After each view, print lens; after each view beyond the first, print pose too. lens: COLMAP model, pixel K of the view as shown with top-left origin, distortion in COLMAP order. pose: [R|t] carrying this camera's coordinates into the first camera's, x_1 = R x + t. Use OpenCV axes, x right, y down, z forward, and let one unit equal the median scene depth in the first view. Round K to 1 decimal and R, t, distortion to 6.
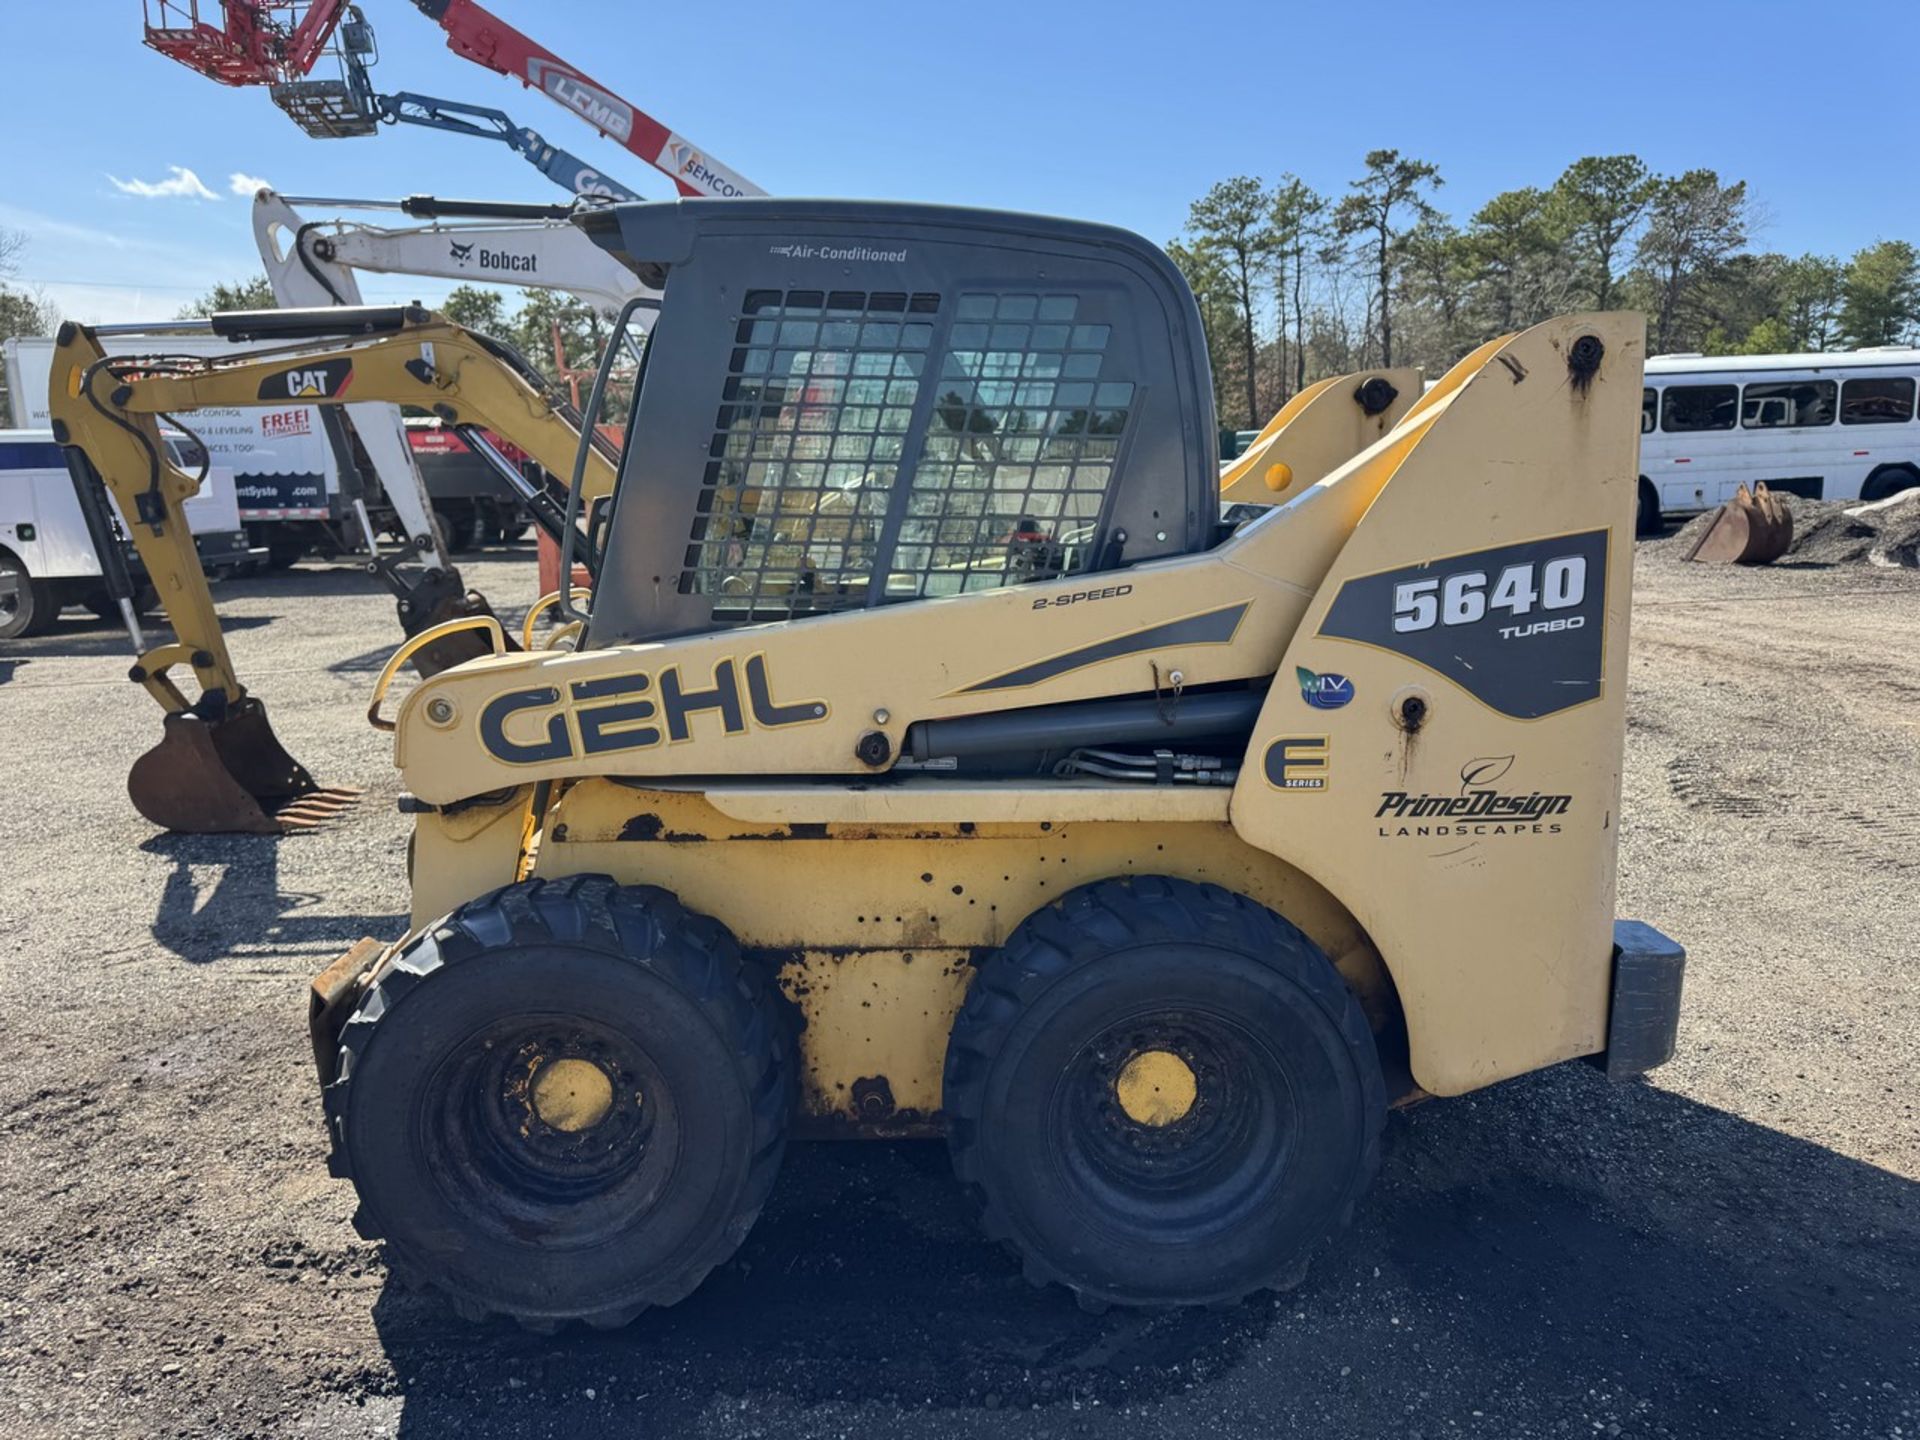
lens RADIAL K [[1368.7, 0, 957.4], [0, 1368.7, 718.7], [0, 0, 1]] dist [0.047441, -0.055324]
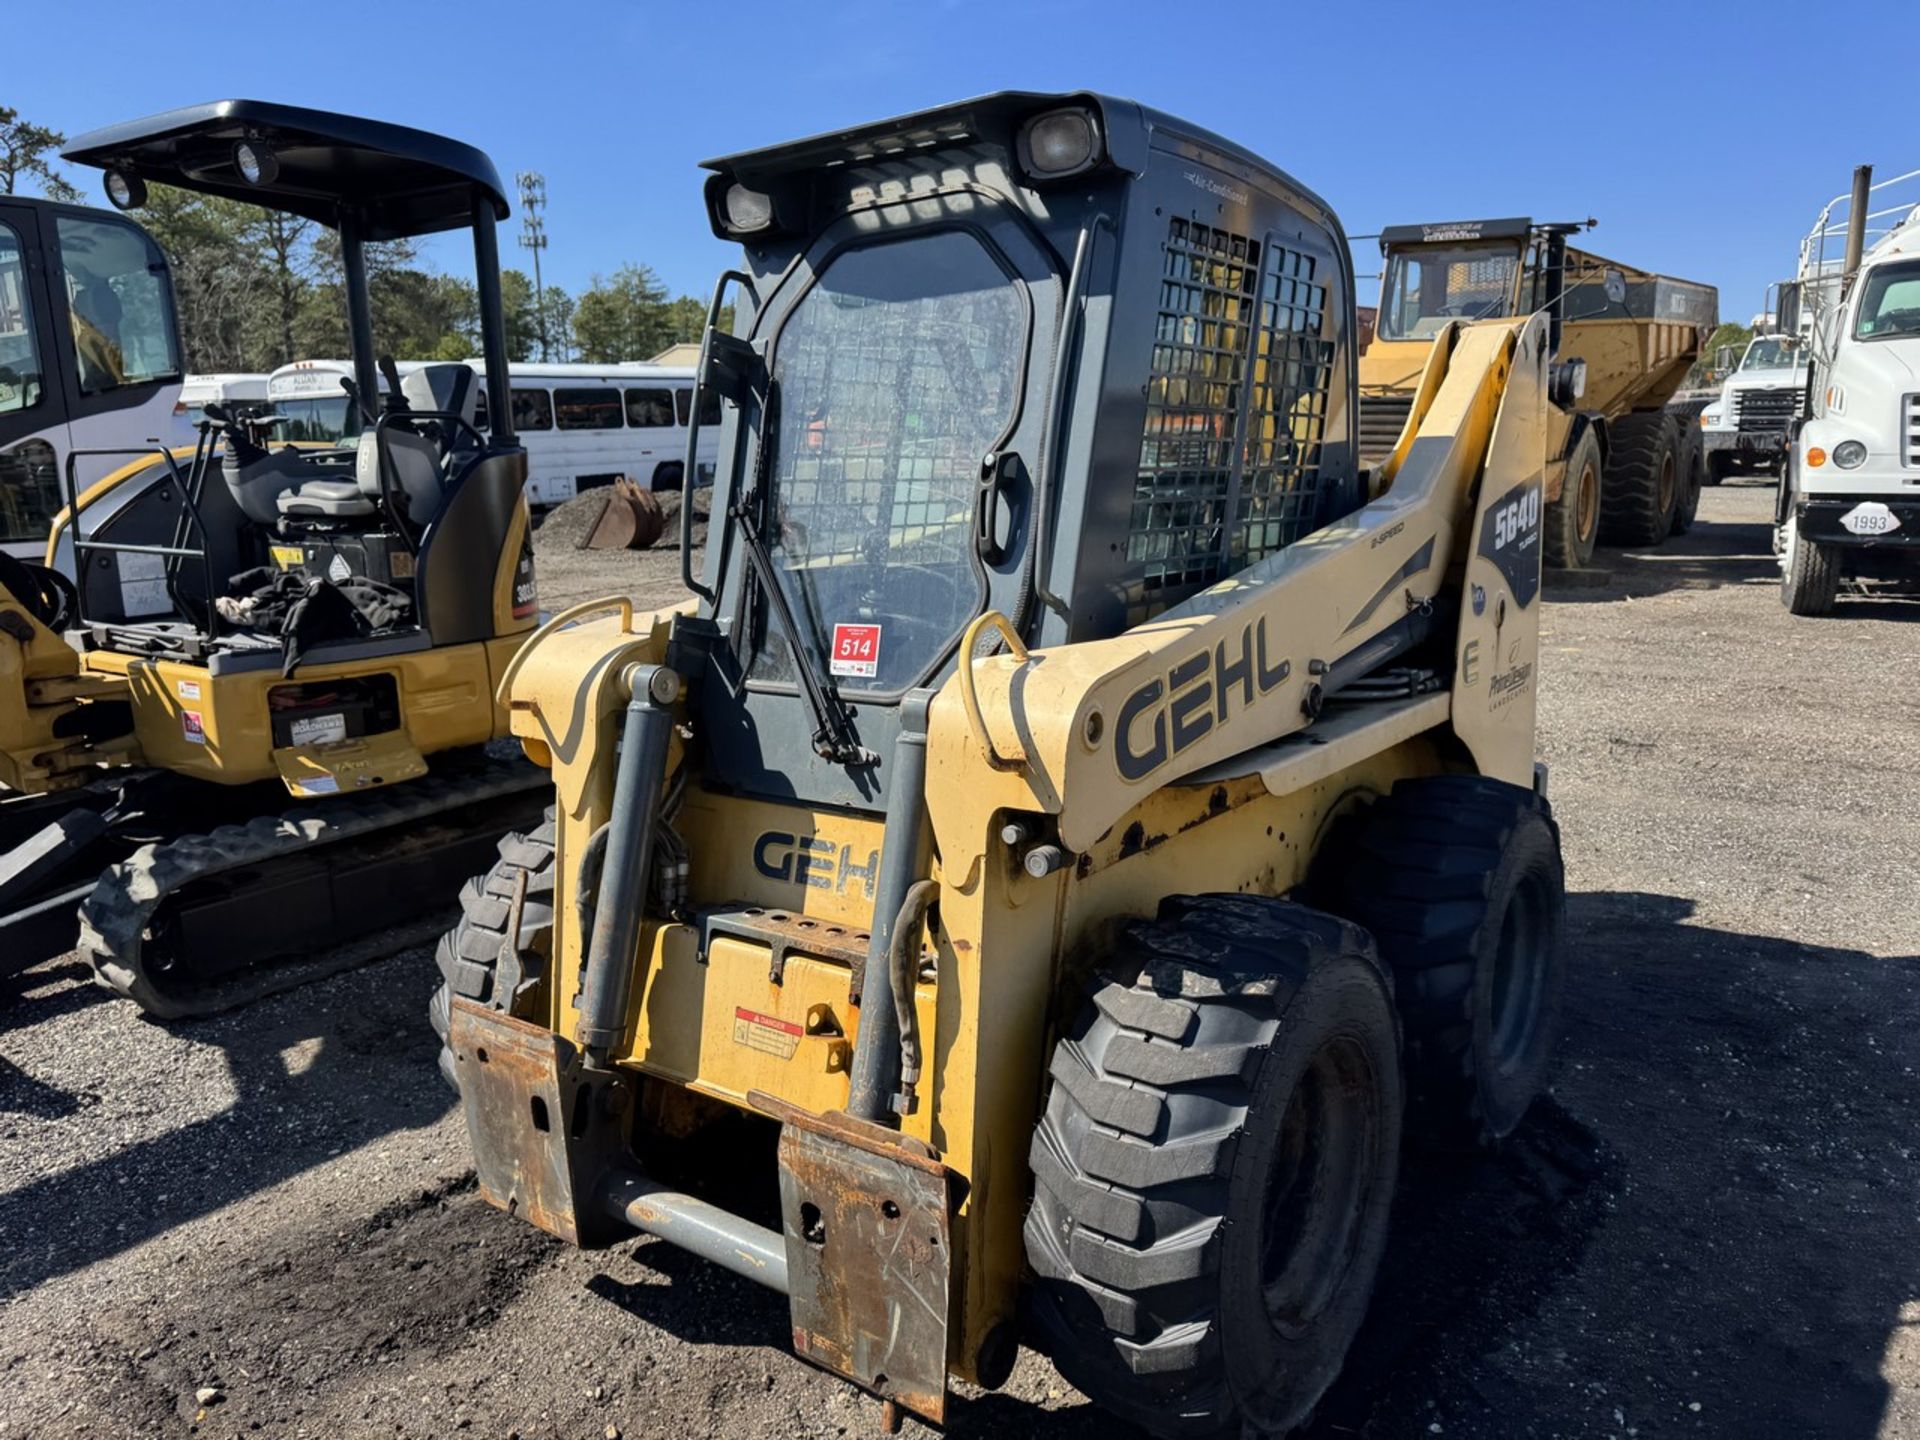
lens RADIAL K [[1368.7, 0, 957.4], [0, 1368.7, 718.7], [0, 0, 1]] dist [0.047441, -0.055324]
pose [[0.625711, -0.152940, 0.764915, -0.980346], [0.155454, 0.985370, 0.069856, -0.074190], [-0.764408, 0.075200, 0.640332, 0.560878]]
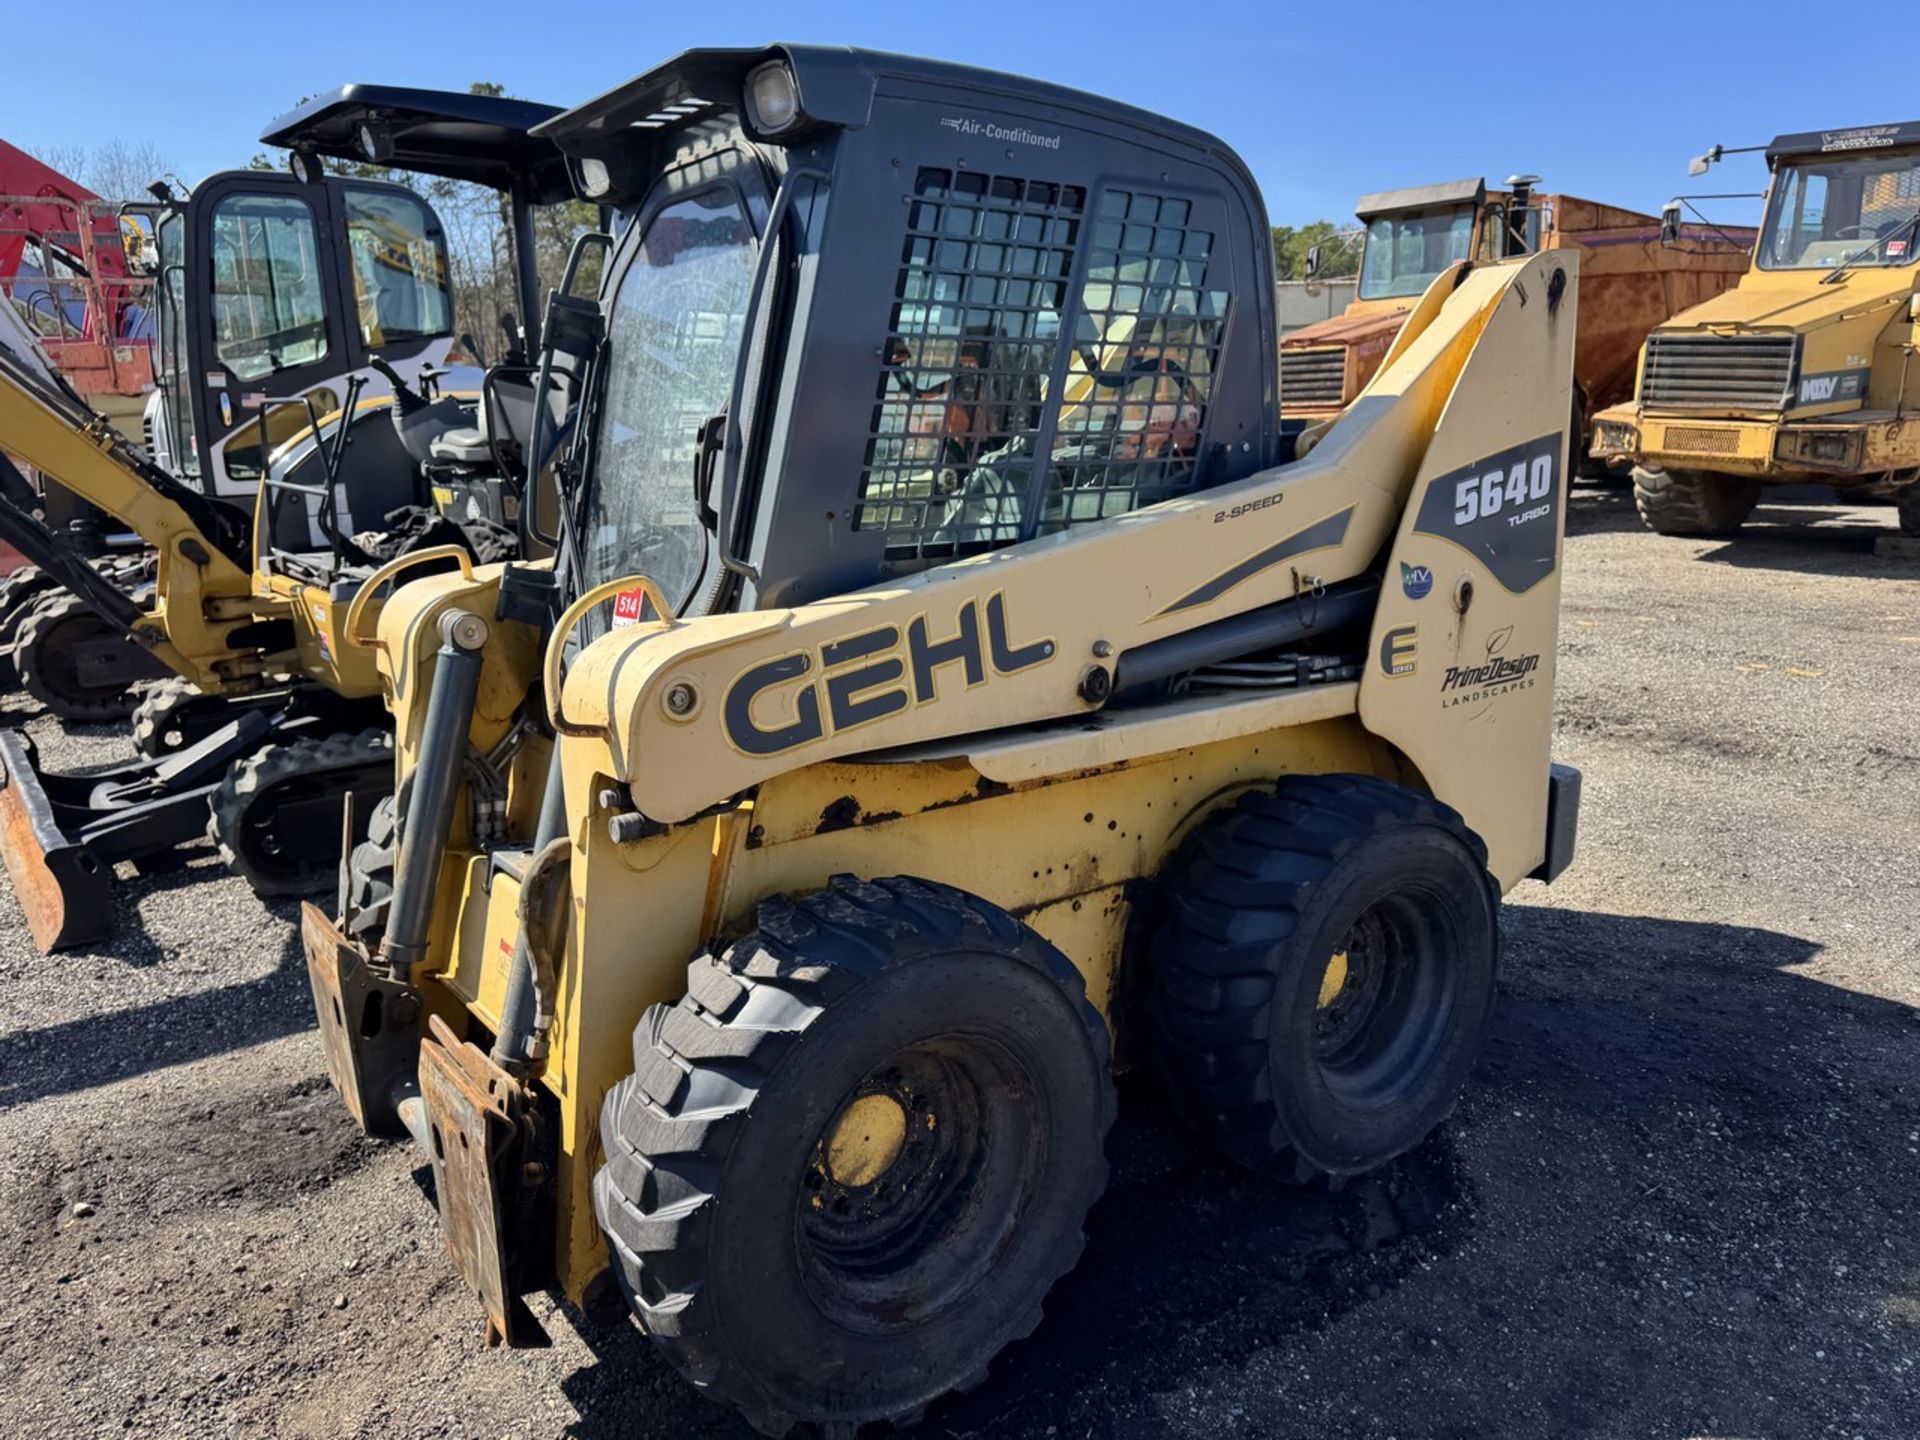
lens RADIAL K [[1376.6, 0, 955.4], [0, 1376.6, 728.7], [0, 0, 1]] dist [0.038992, -0.045205]
pose [[0.823236, -0.136057, 0.551155, -0.658232], [0.111975, 0.990699, 0.077308, -0.031017], [-0.556547, -0.001927, 0.830814, 0.277864]]
